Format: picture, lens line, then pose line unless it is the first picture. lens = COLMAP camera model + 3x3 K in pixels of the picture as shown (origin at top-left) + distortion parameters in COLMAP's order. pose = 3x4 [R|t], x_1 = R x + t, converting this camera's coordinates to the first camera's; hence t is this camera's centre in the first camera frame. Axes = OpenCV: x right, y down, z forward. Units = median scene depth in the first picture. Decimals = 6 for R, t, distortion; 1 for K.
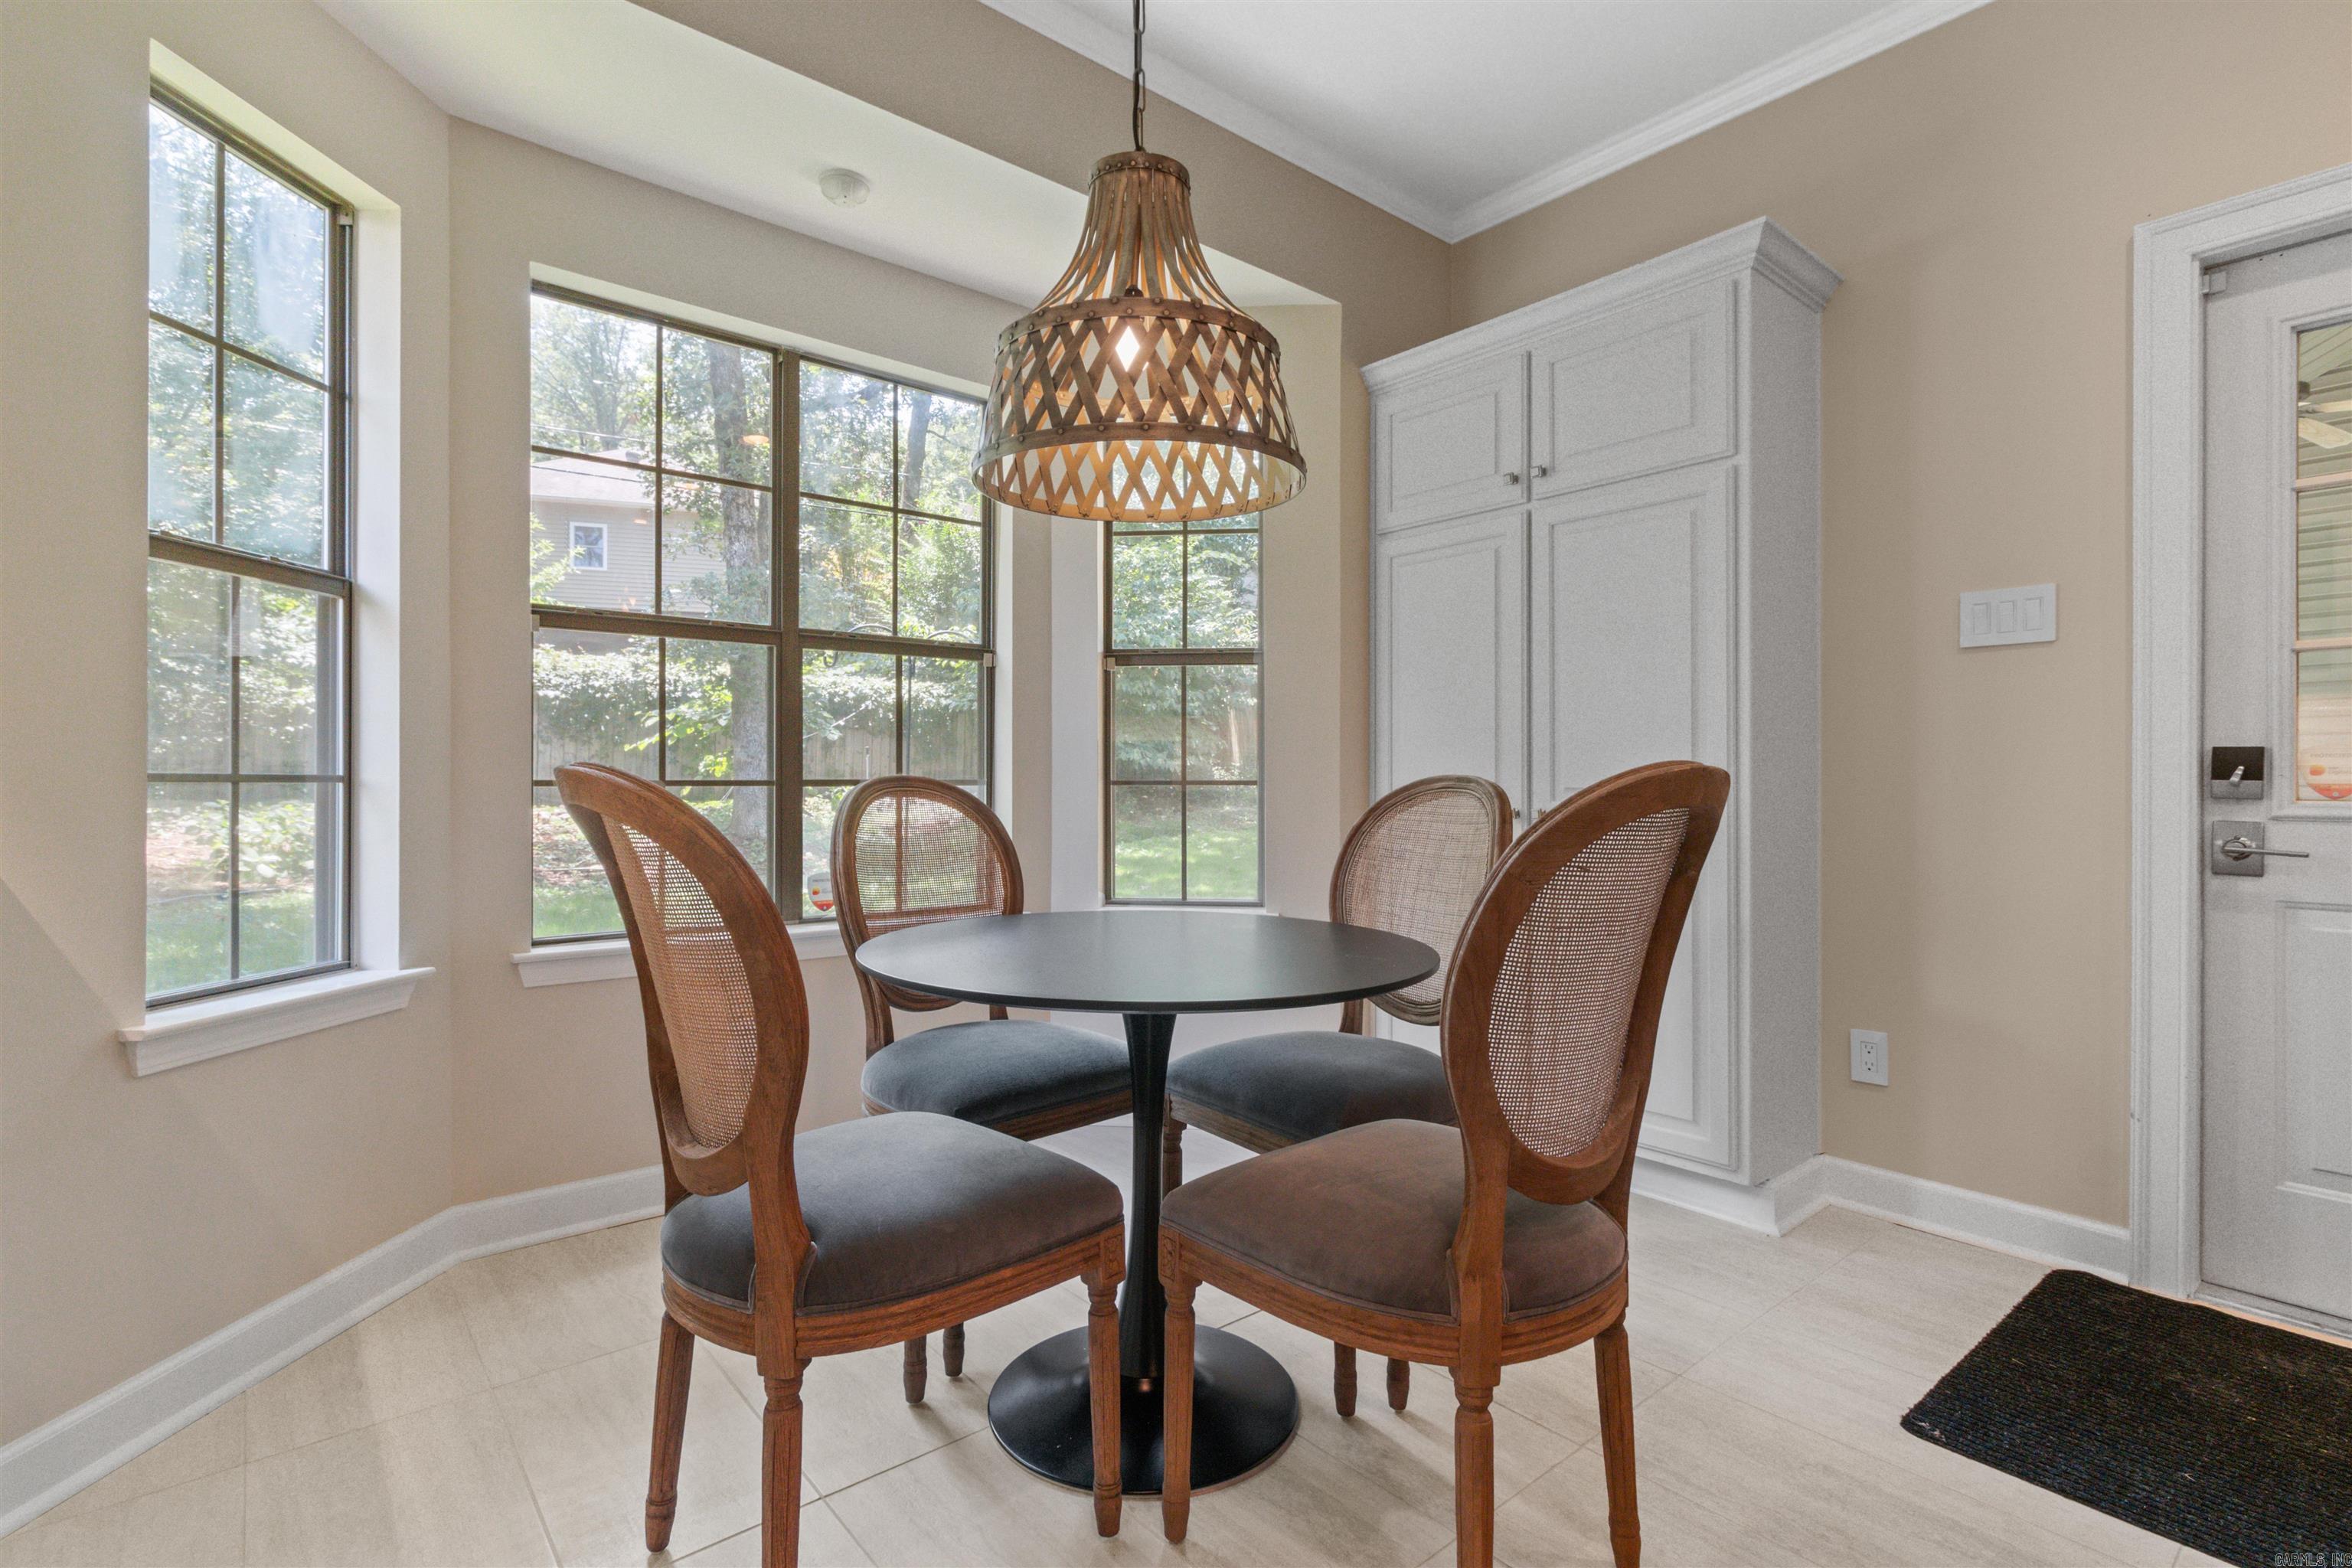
lens RADIAL K [[1098.7, 0, 1177.6], [0, 1098.7, 792.5], [0, 0, 1]] dist [0.010636, 0.000482]
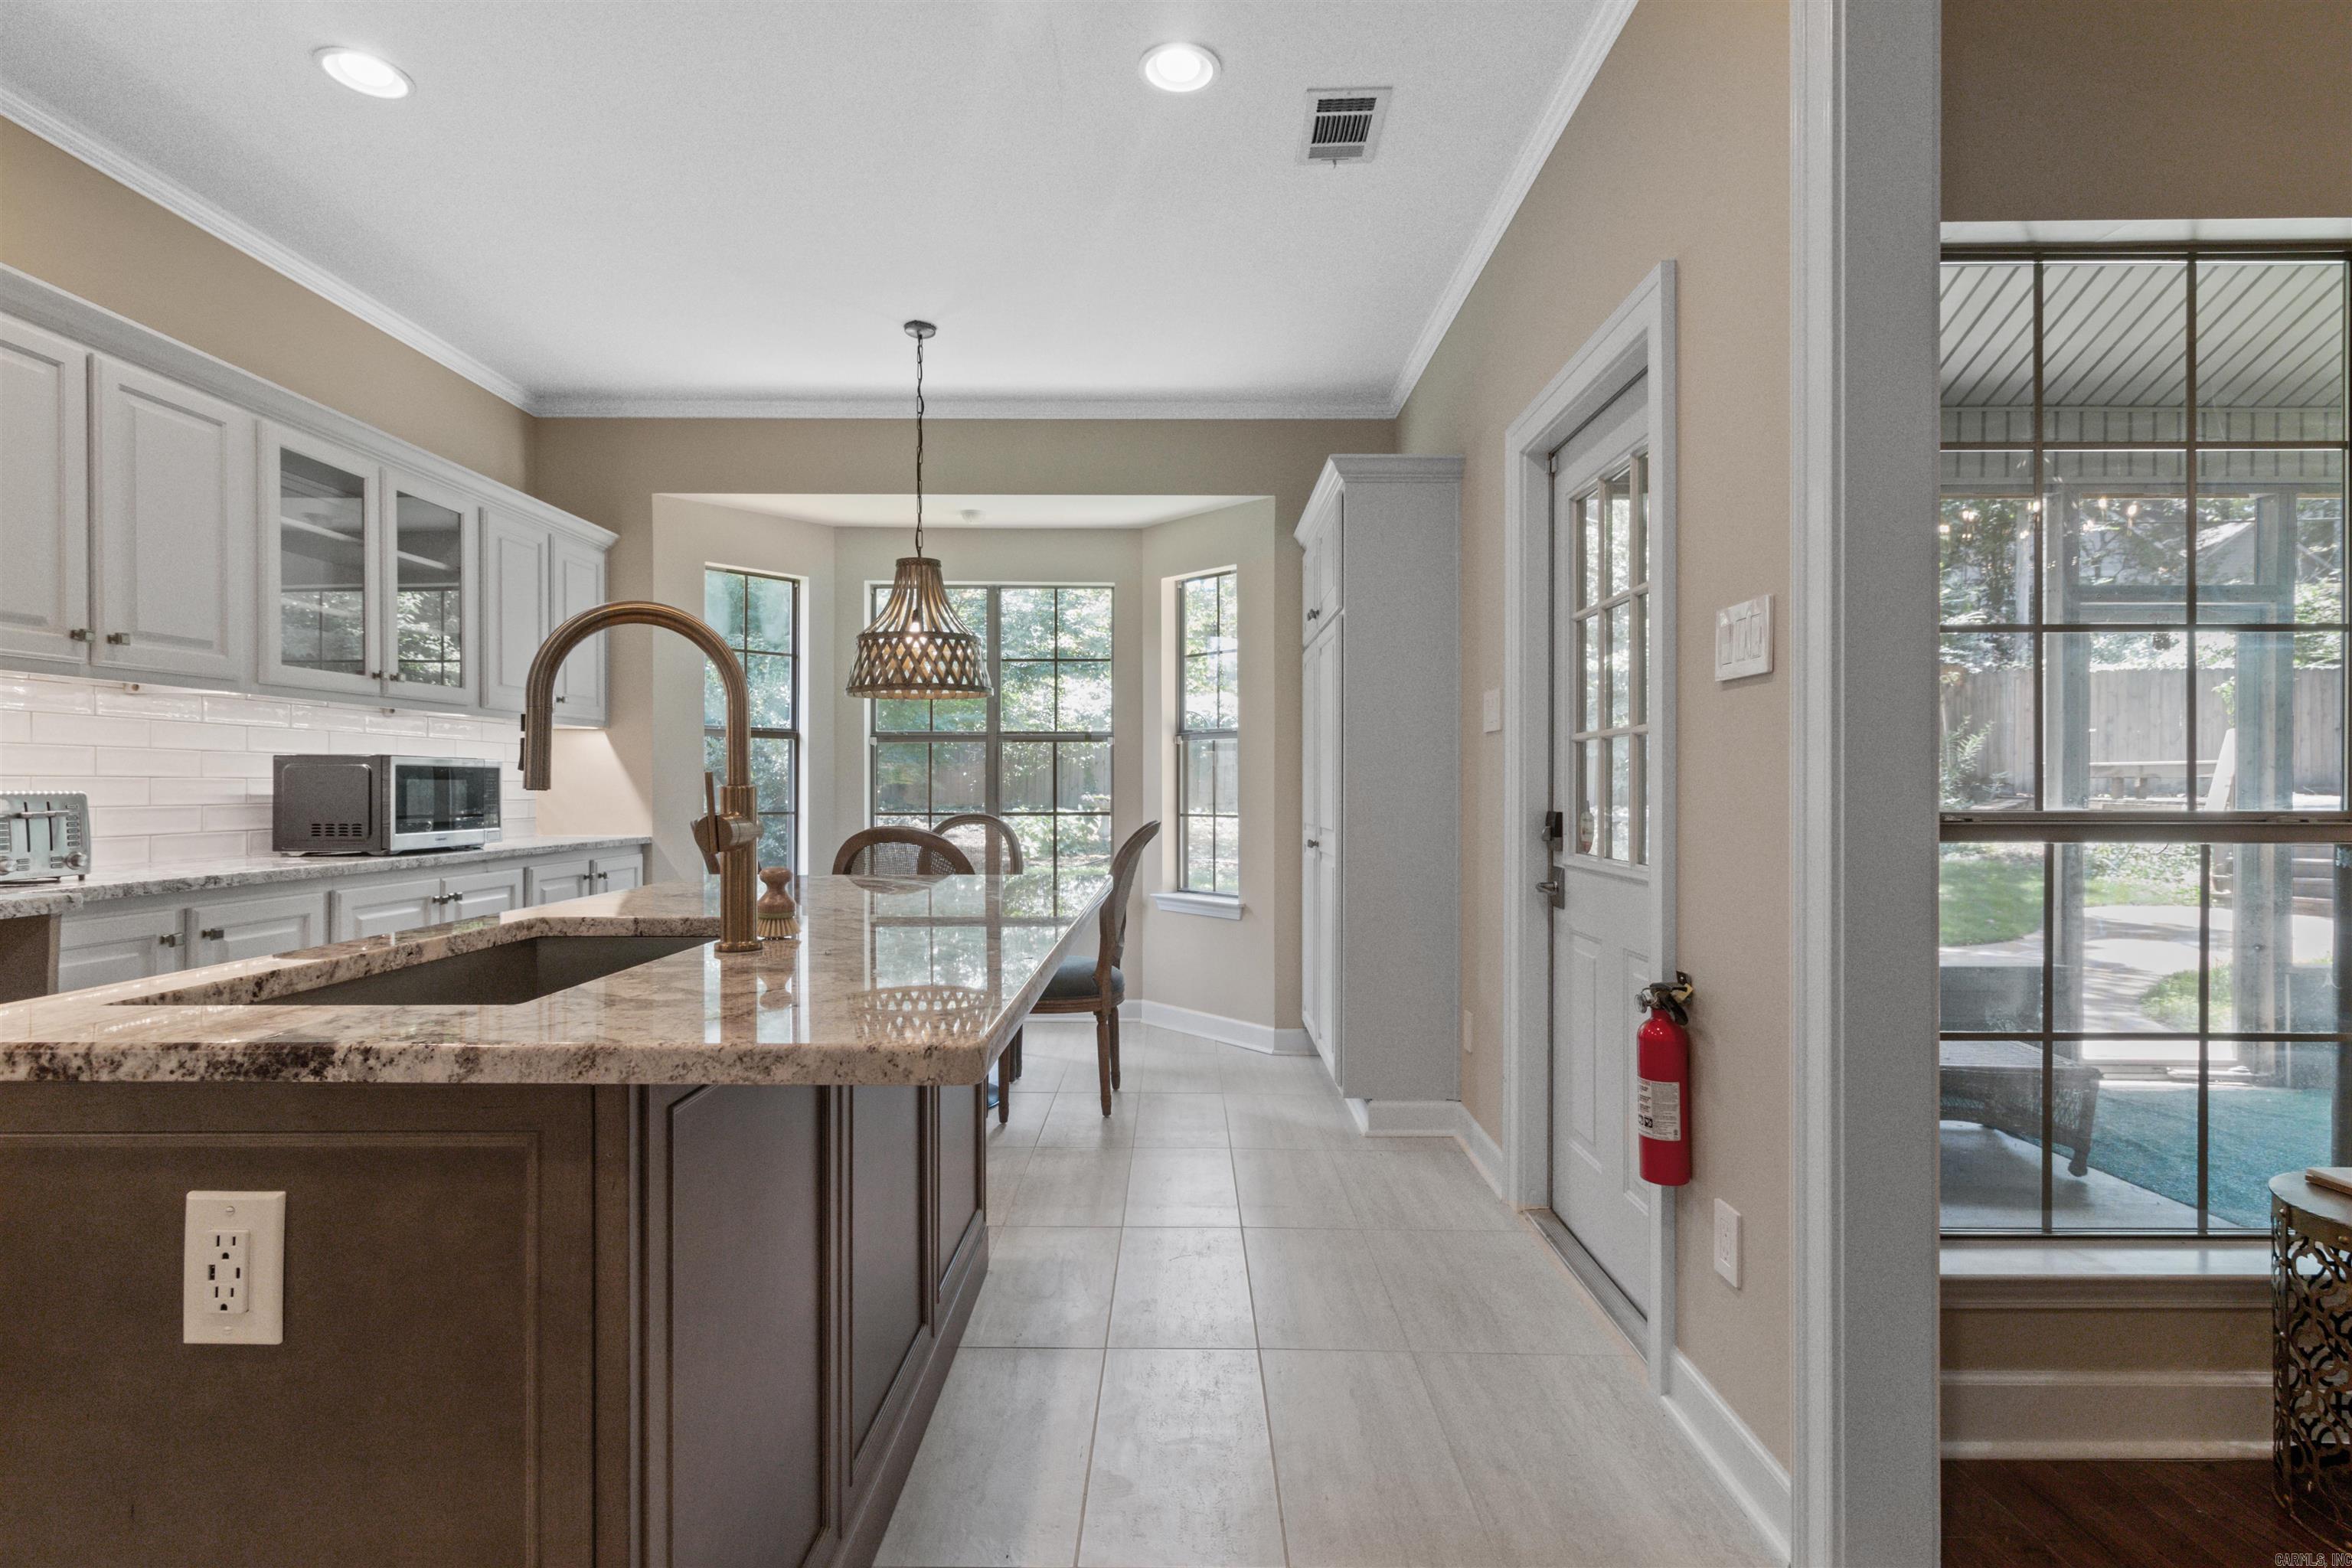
lens RADIAL K [[1098.7, 0, 1161.3], [0, 1098.7, 794.8], [0, 0, 1]] dist [0.010636, 0.000482]
pose [[0.756215, 0.008322, -0.654270, 1.941931], [-0.009026, 0.999957, 0.002287, -0.083266], [0.654261, 0.004176, 0.756258, -0.444718]]
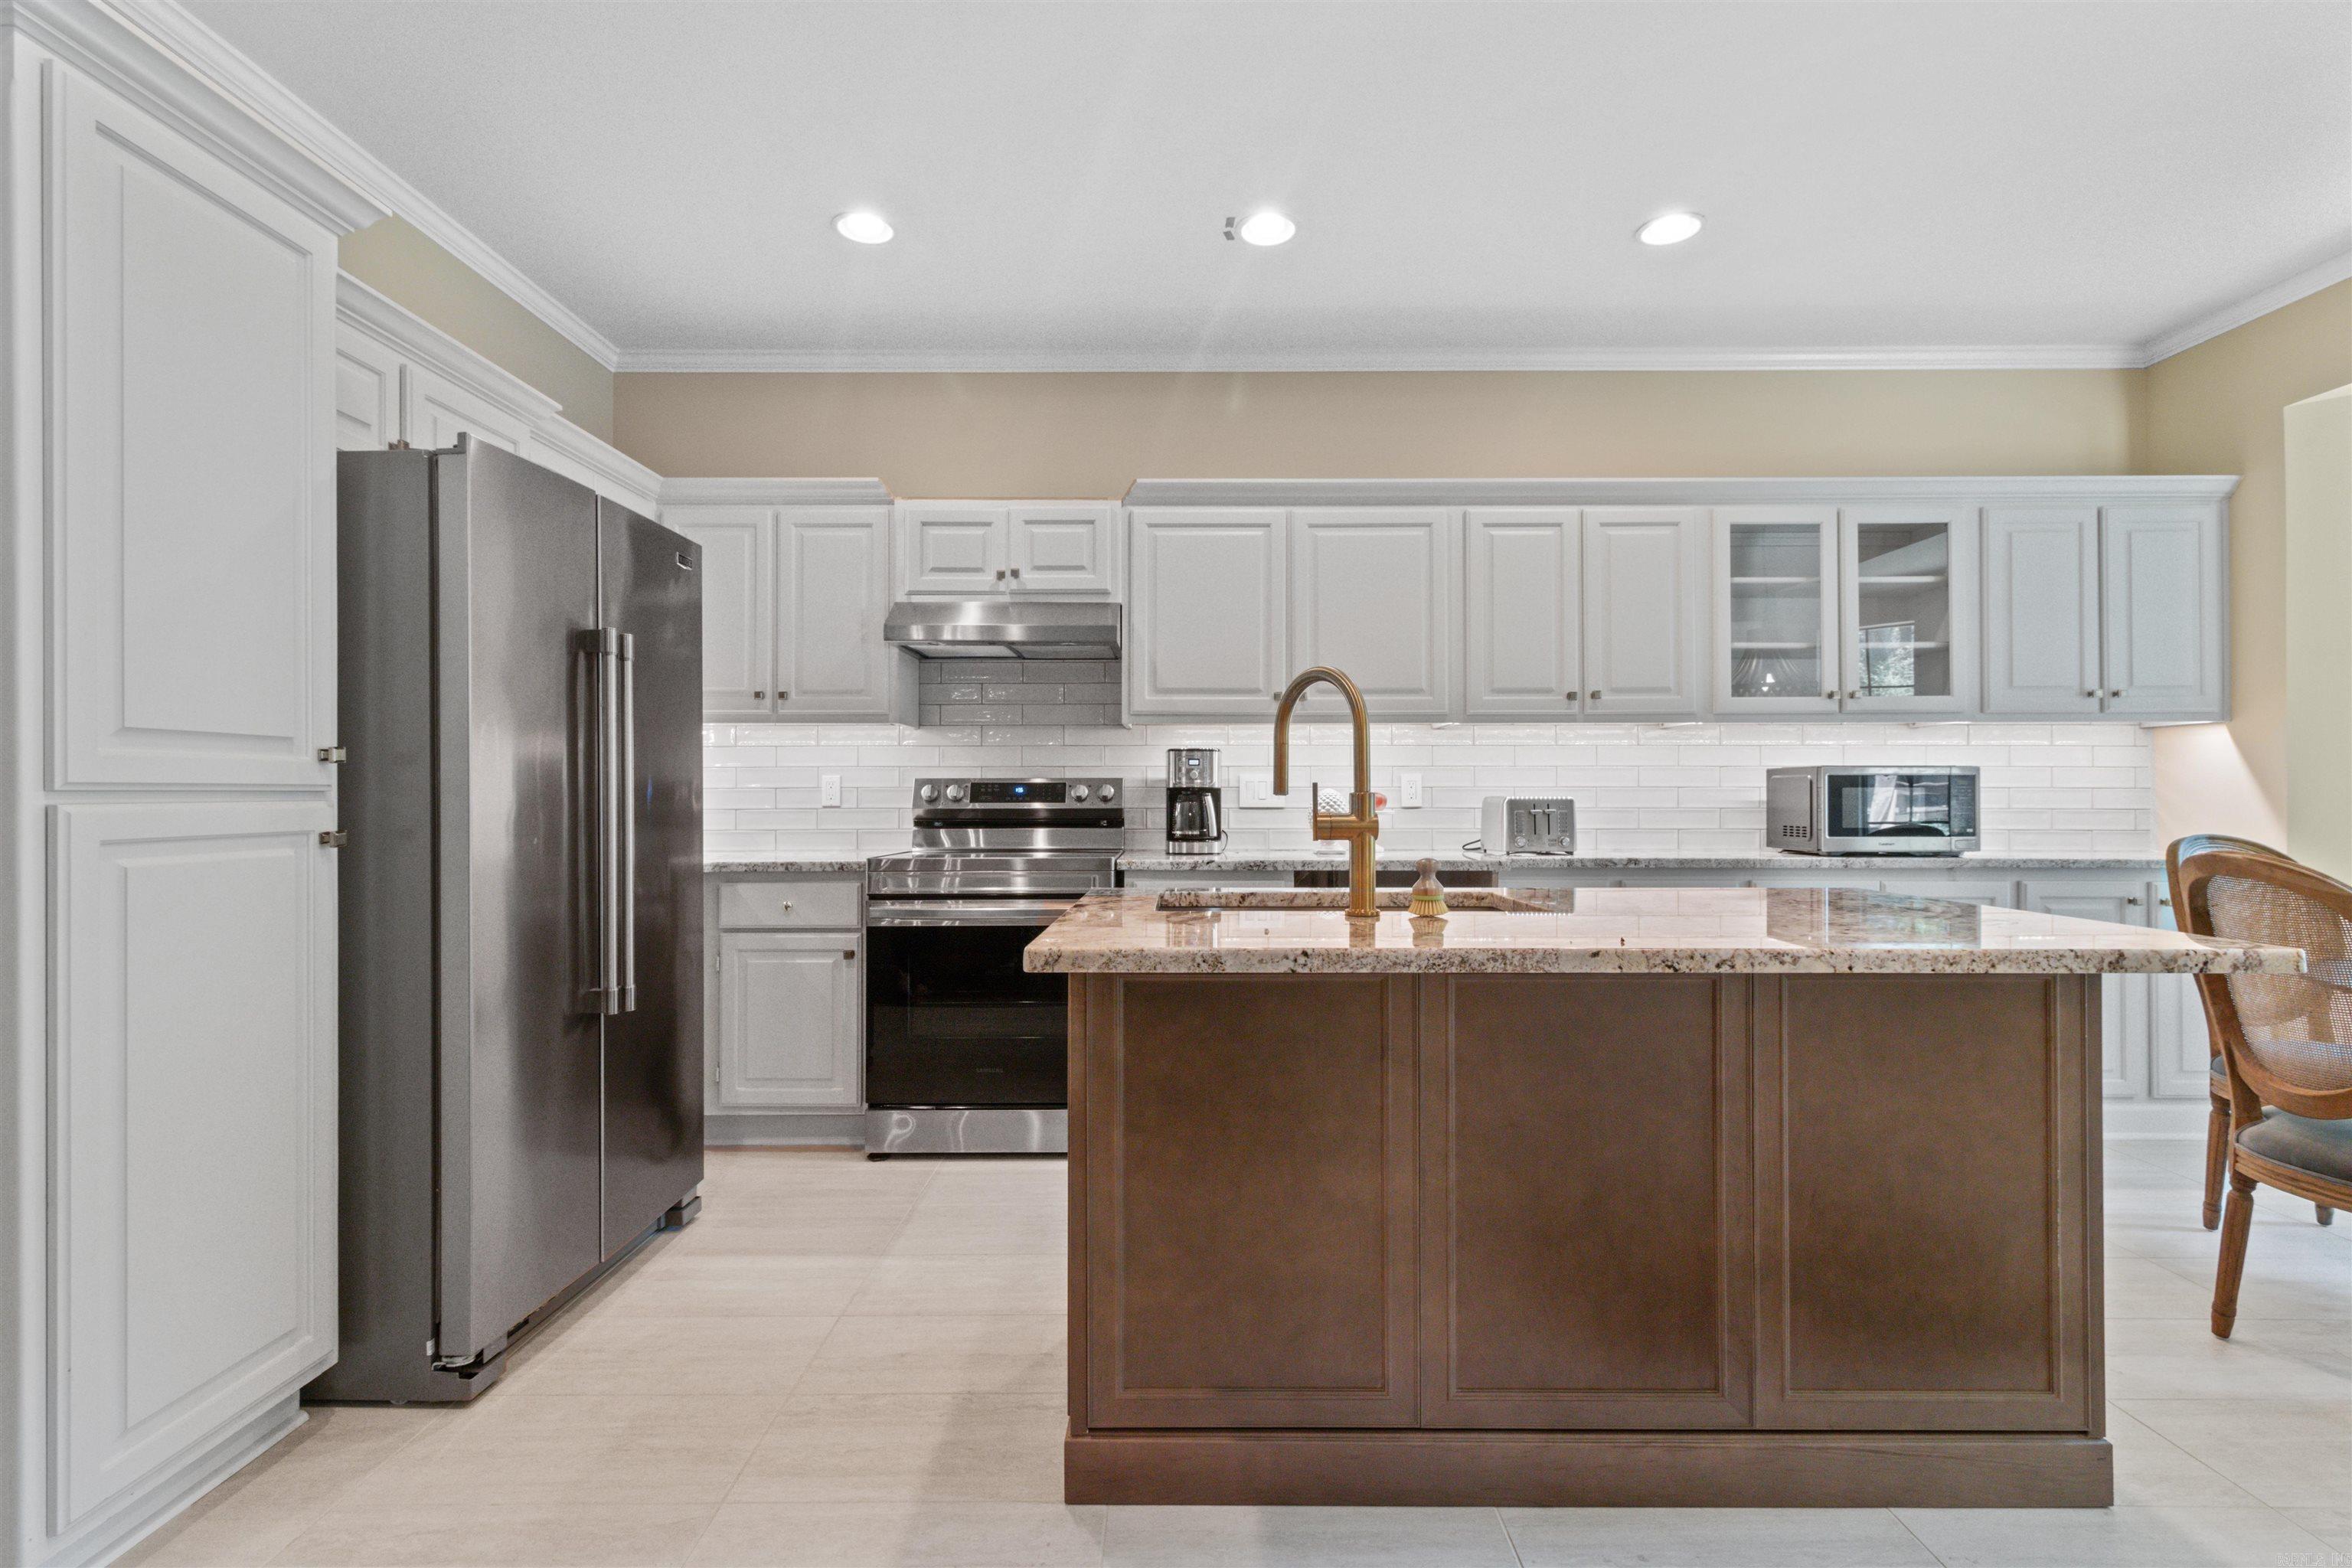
lens RADIAL K [[1098.7, 0, 1185.5], [0, 1098.7, 787.9], [0, 0, 1]] dist [0.010636, 0.000482]
pose [[-0.632052, -0.014137, -0.774797, 2.116222], [-0.005288, 0.999889, -0.013929, -0.055619], [0.774908, -0.004707, -0.632057, 0.538212]]
